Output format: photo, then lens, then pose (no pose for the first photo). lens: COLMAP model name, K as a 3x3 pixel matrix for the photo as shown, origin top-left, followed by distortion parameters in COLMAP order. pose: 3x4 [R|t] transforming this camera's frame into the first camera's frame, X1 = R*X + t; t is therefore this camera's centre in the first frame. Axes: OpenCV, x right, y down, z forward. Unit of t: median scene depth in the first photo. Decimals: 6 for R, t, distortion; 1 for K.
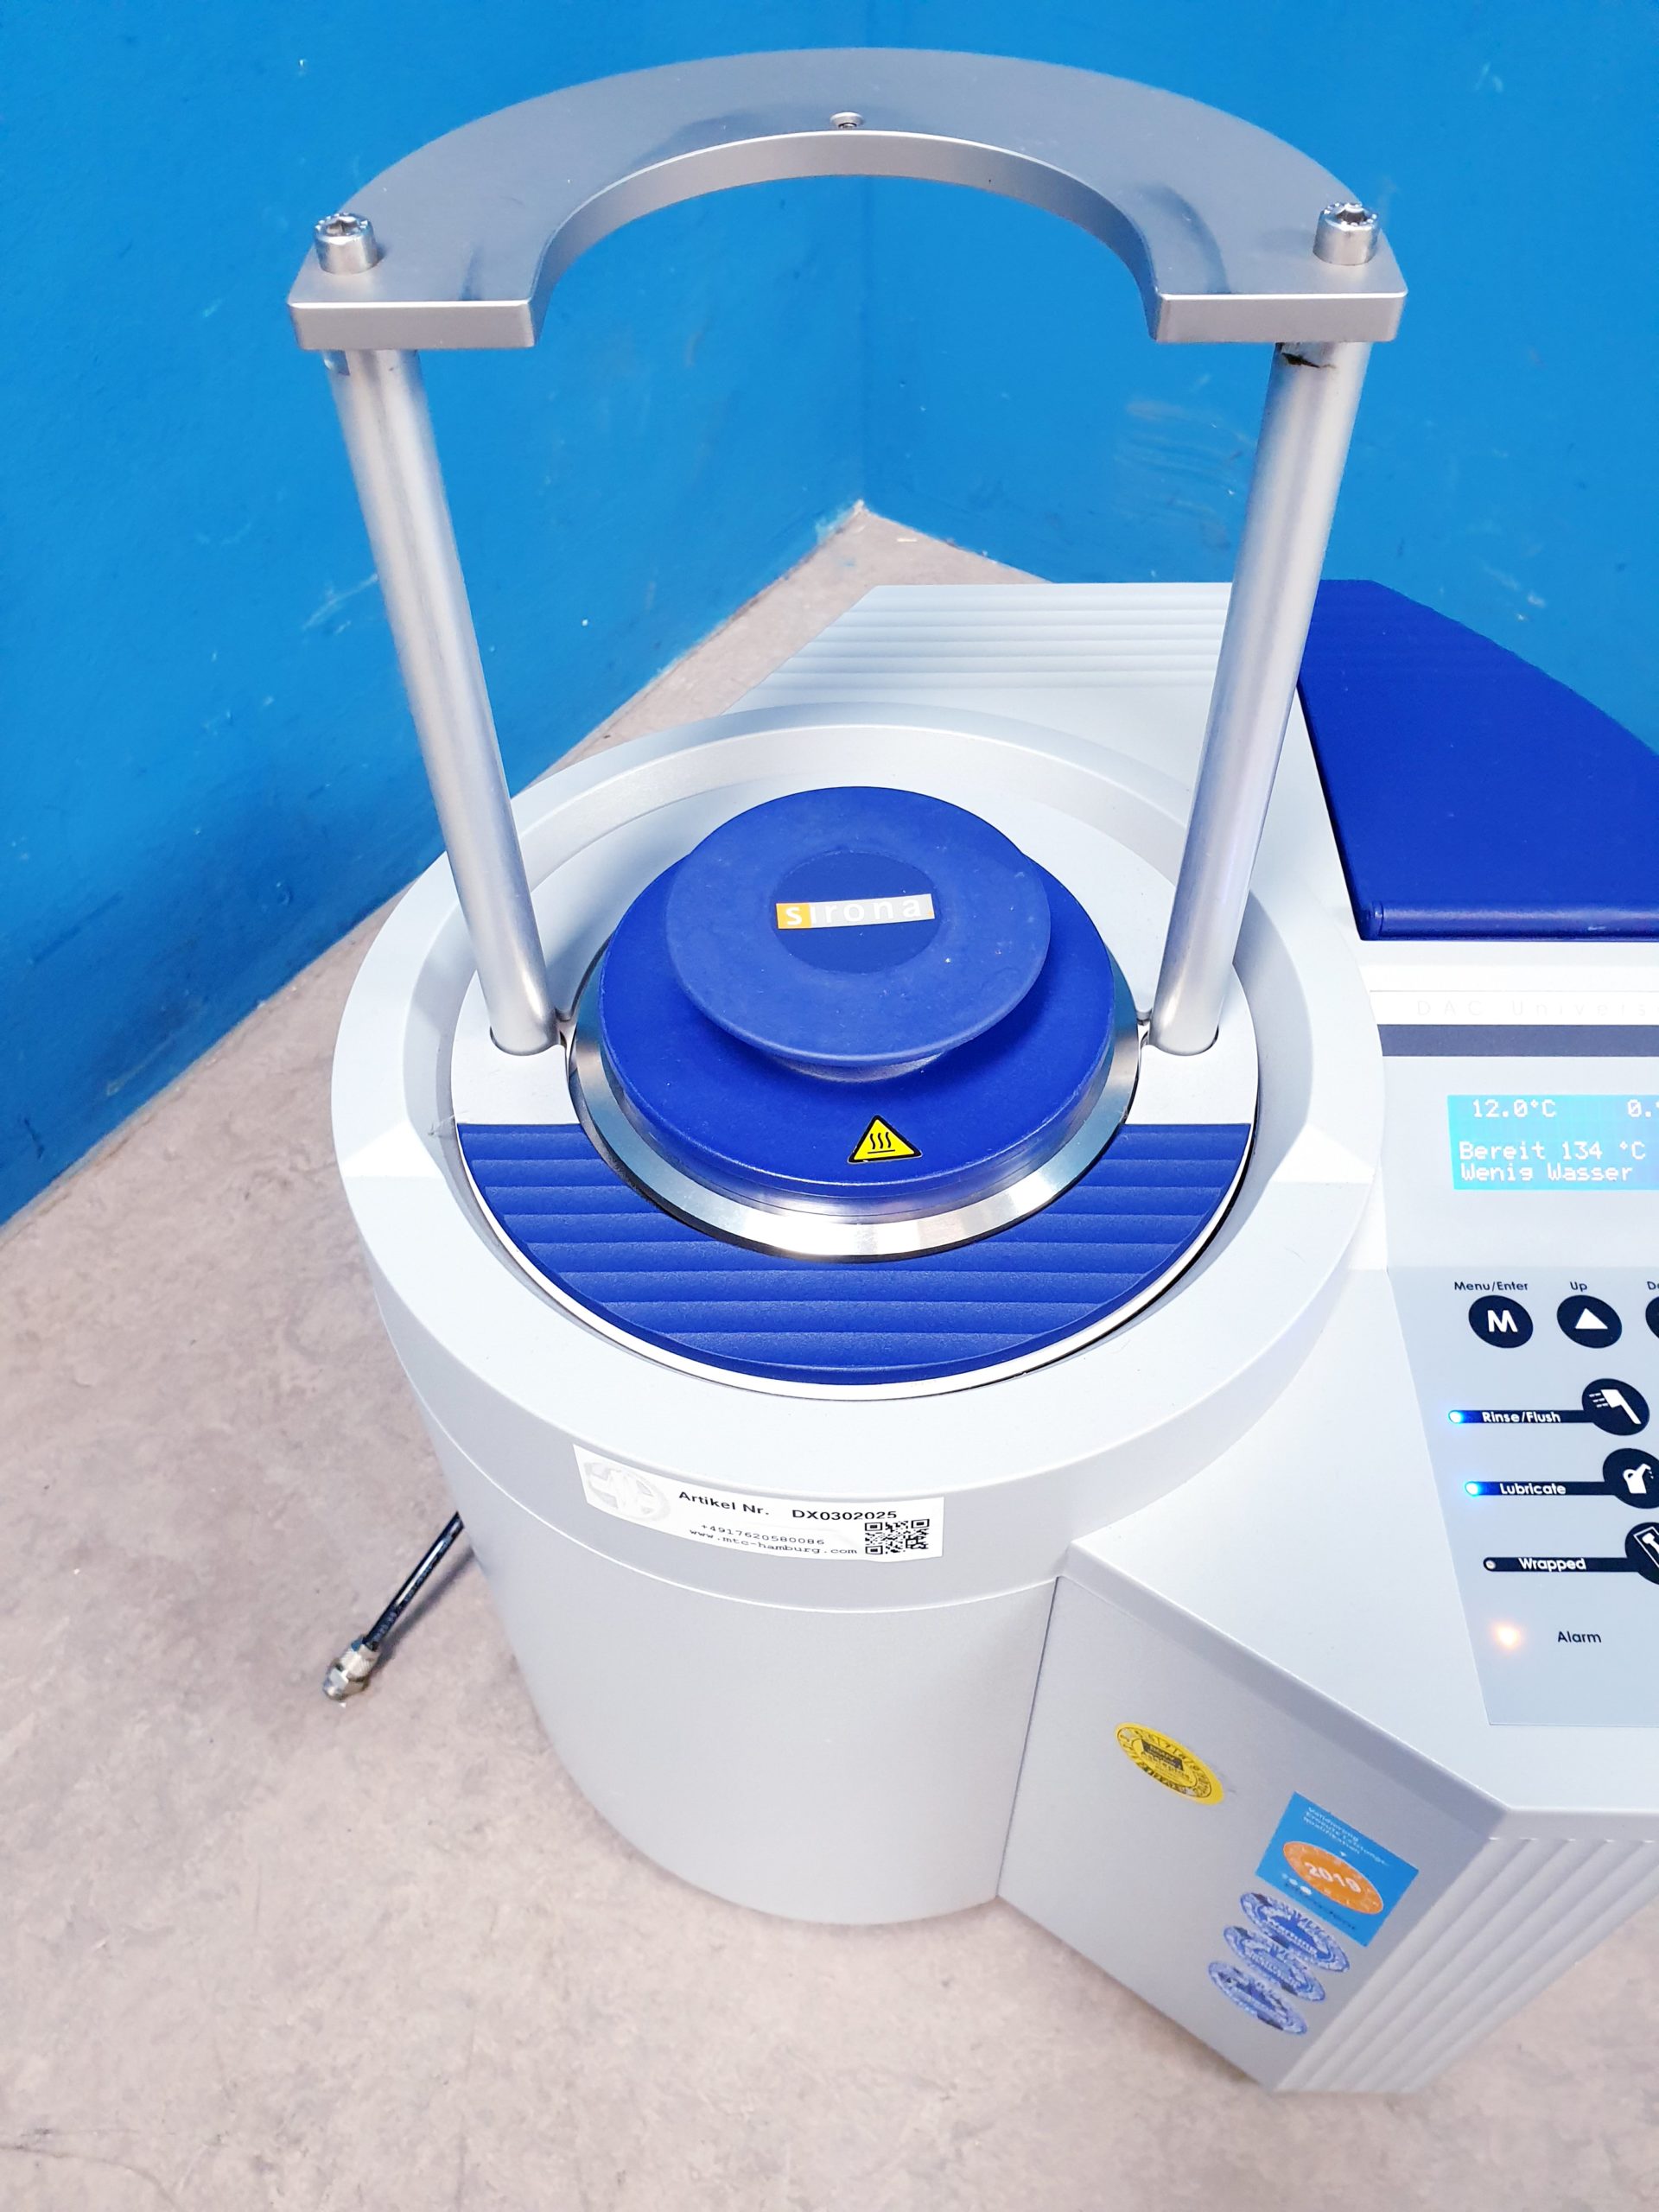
lens RADIAL K [[1765.5, 0, 830.4], [0, 1765.5, 1083.2], [0, 0, 1]] dist [-0.026638, 0.053846]
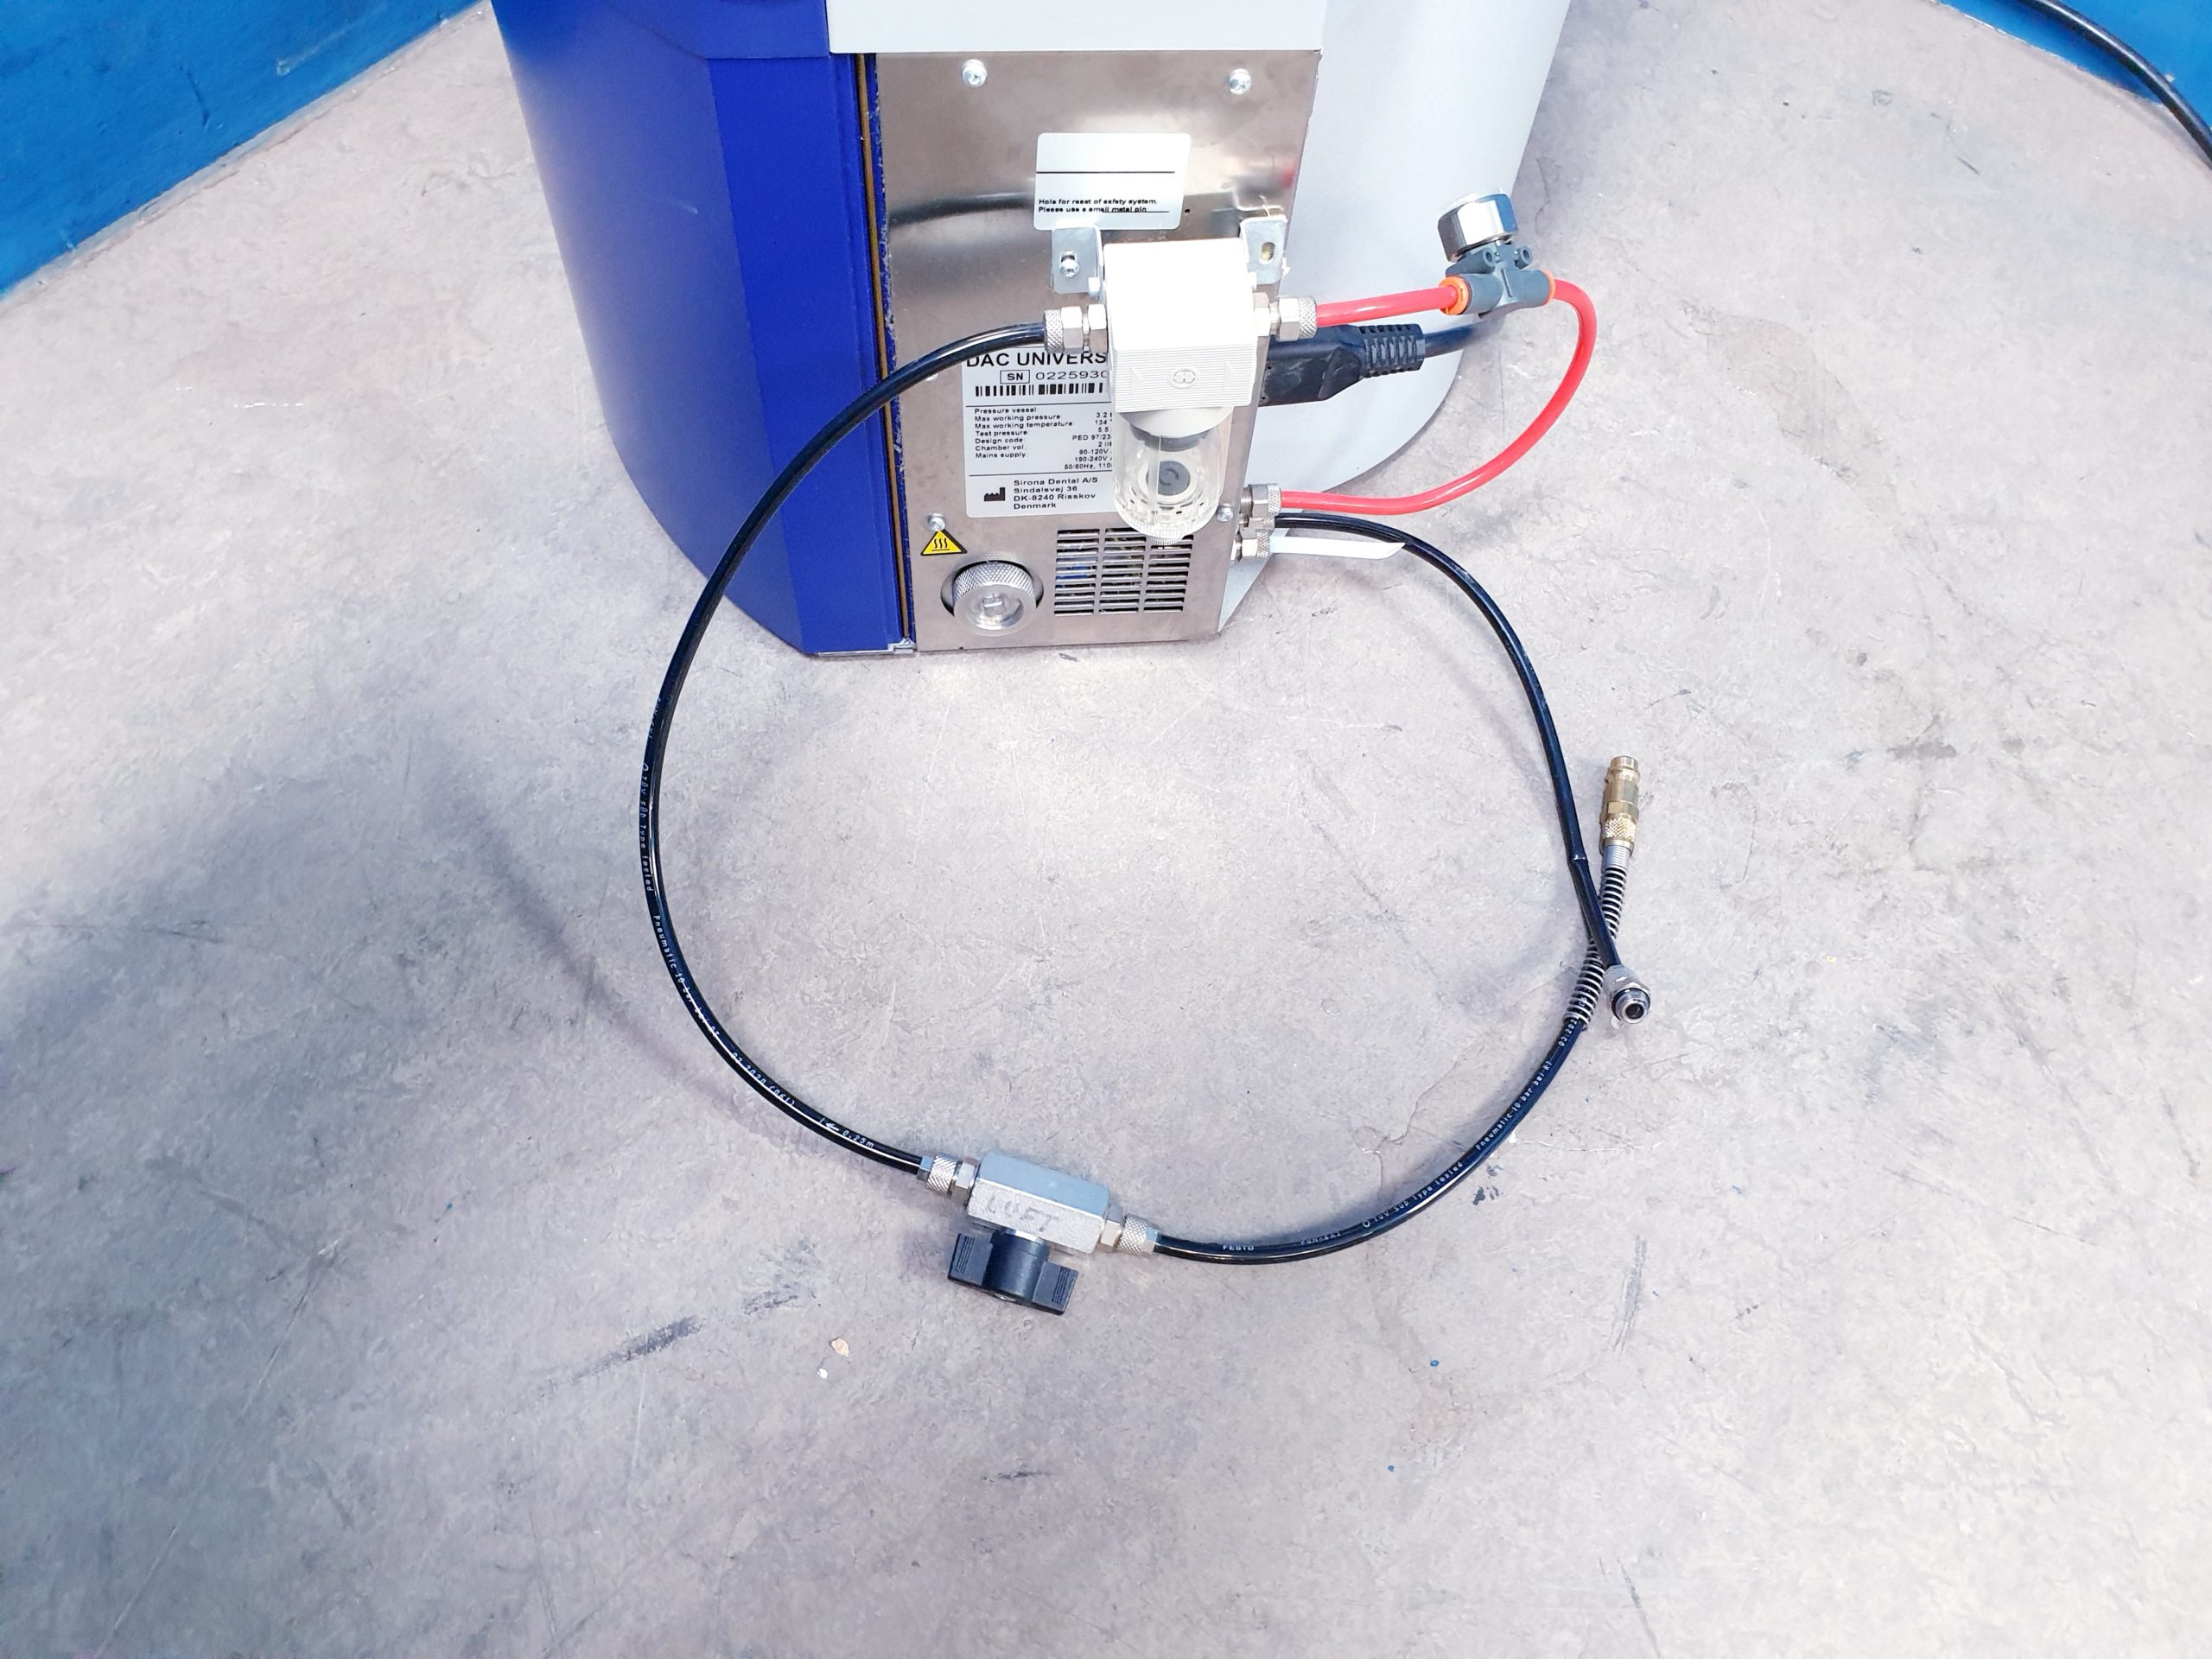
lens RADIAL K [[1765.5, 0, 1113.7], [0, 1765.5, 841.8], [0, 0, 1]] dist [-0.026638, 0.053846]
pose [[0.995490, 0.082113, 0.047505, 0.050816], [-0.088919, 0.982171, 0.165629, 0.303981], [-0.033058, -0.169107, 0.985043, -0.063020]]
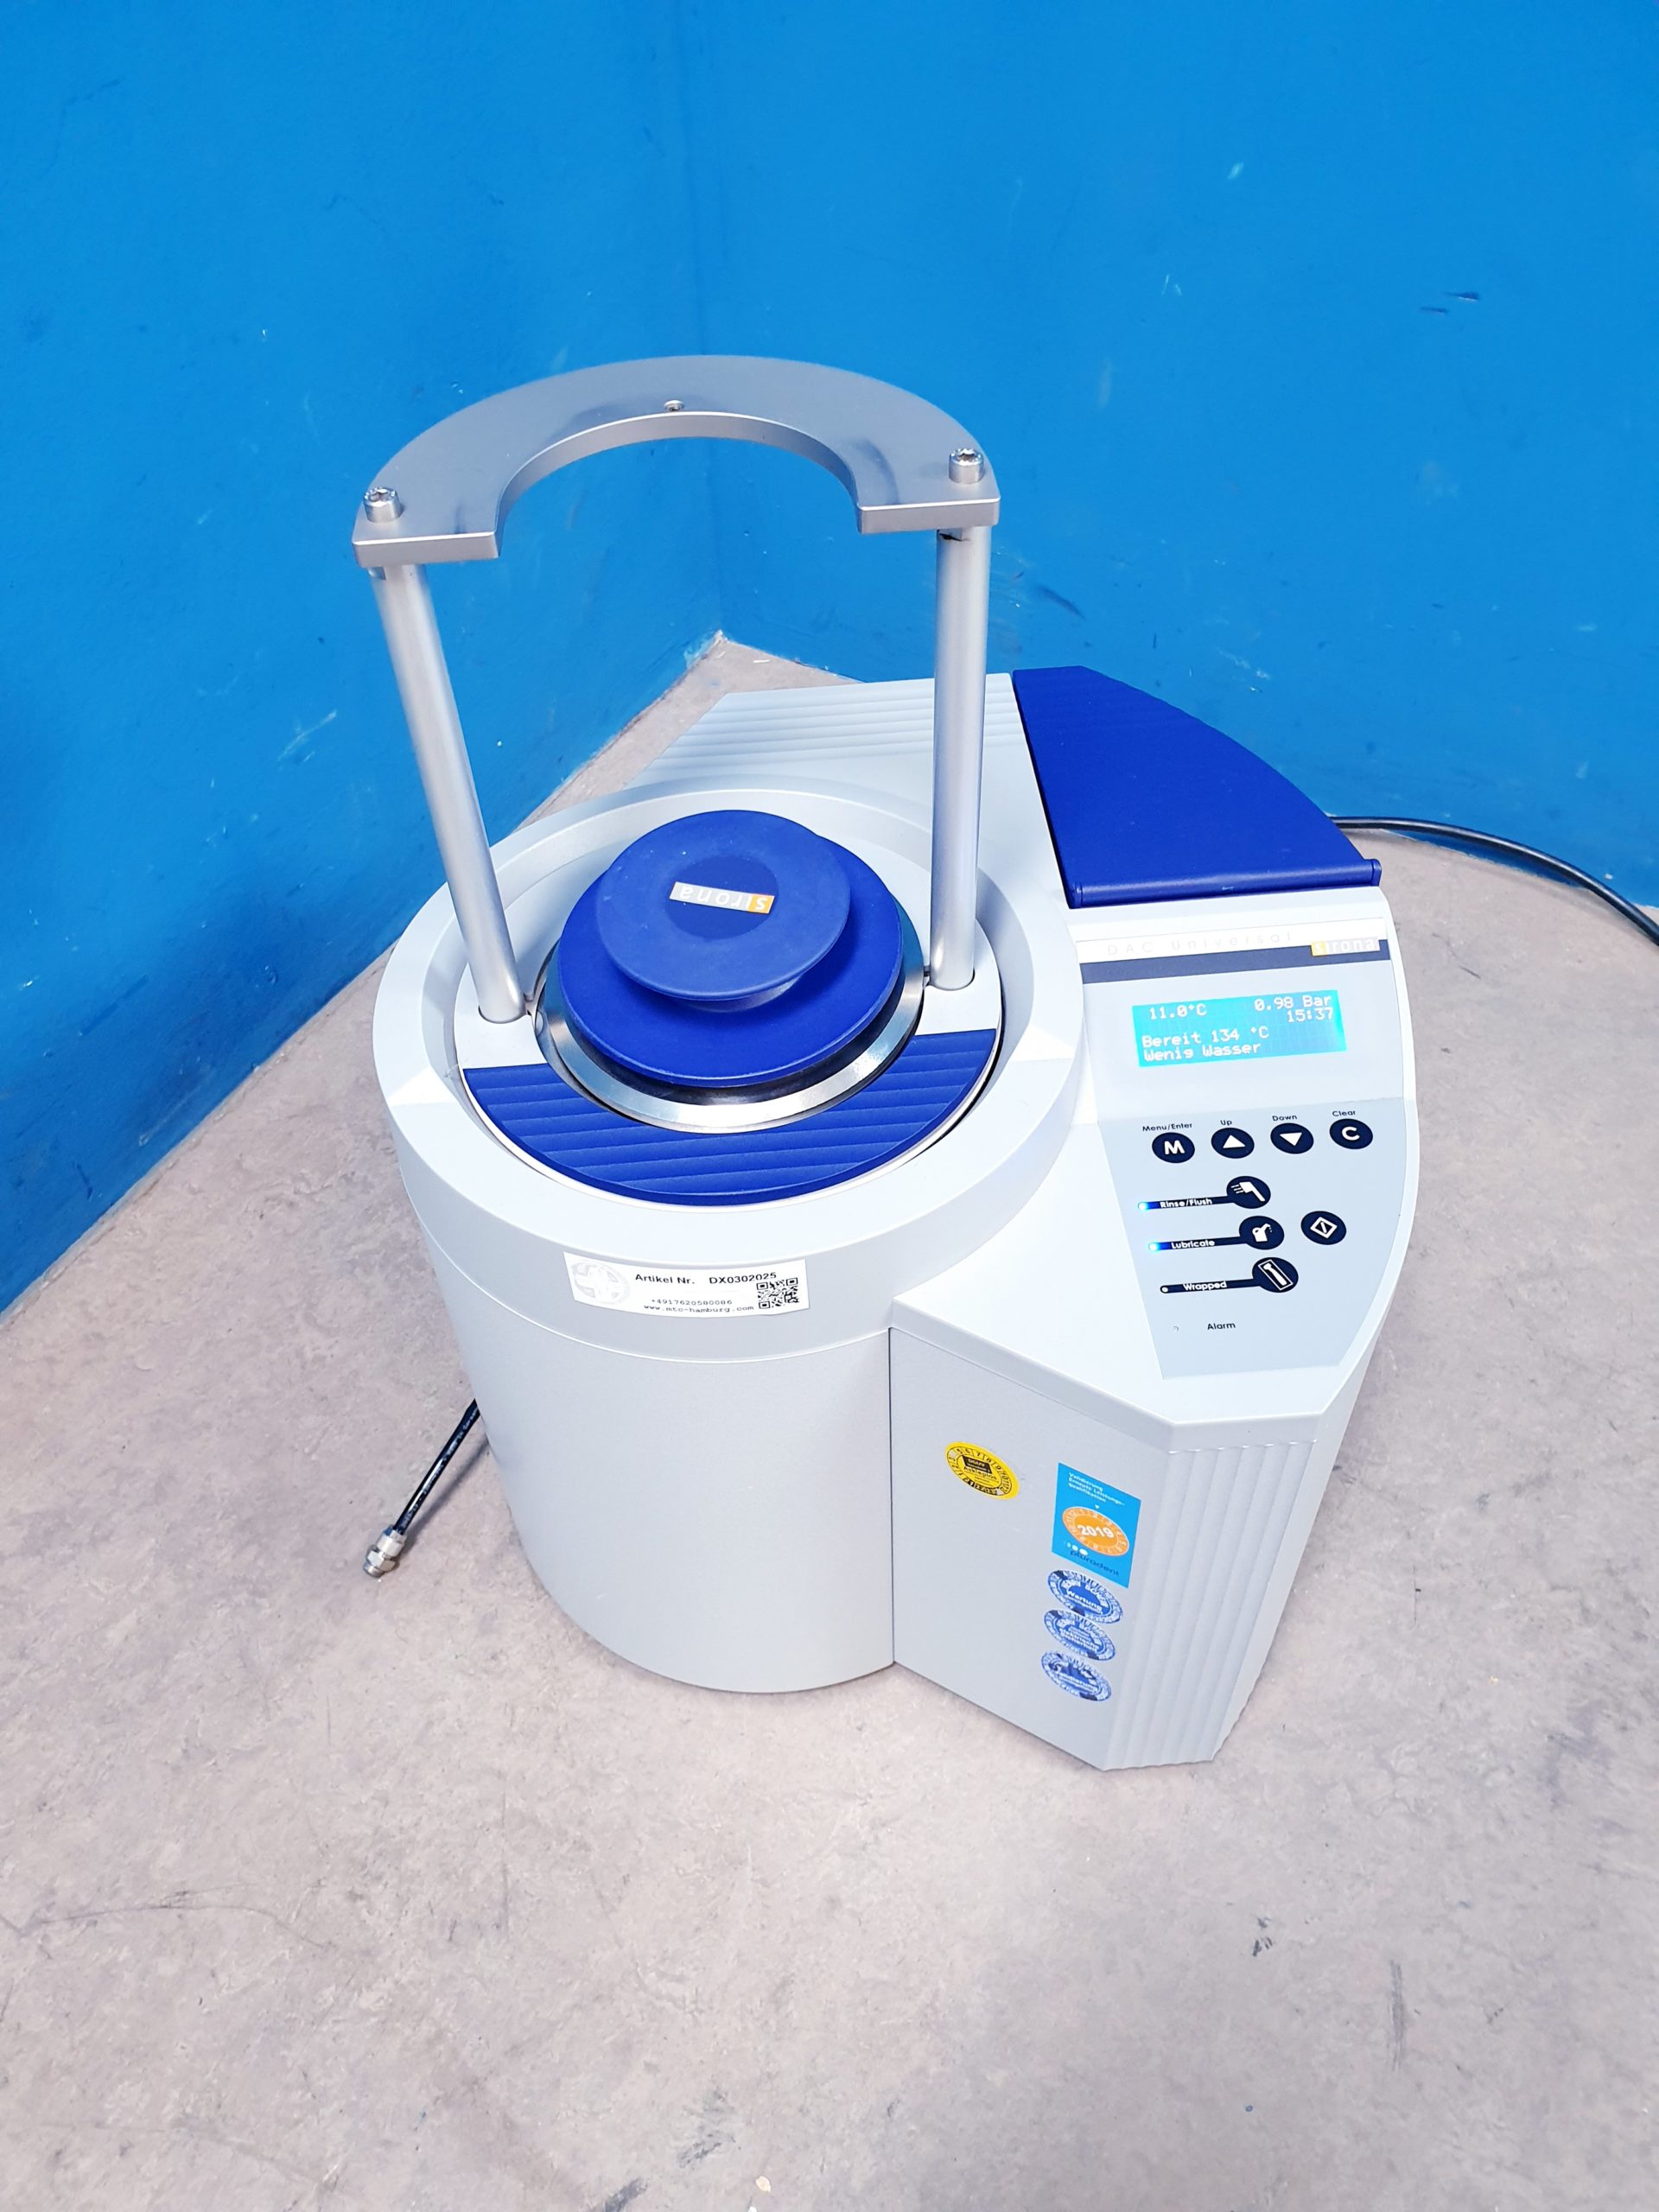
lens RADIAL K [[1765.5, 0, 832.1], [0, 1765.5, 1110.5], [0, 0, 1]] dist [-0.026638, 0.053846]
pose [[0.995772, -0.075757, 0.051950, 0.011146], [0.078283, 0.995754, -0.048439, 0.110528], [-0.048059, 0.052301, 0.997474, -0.343827]]
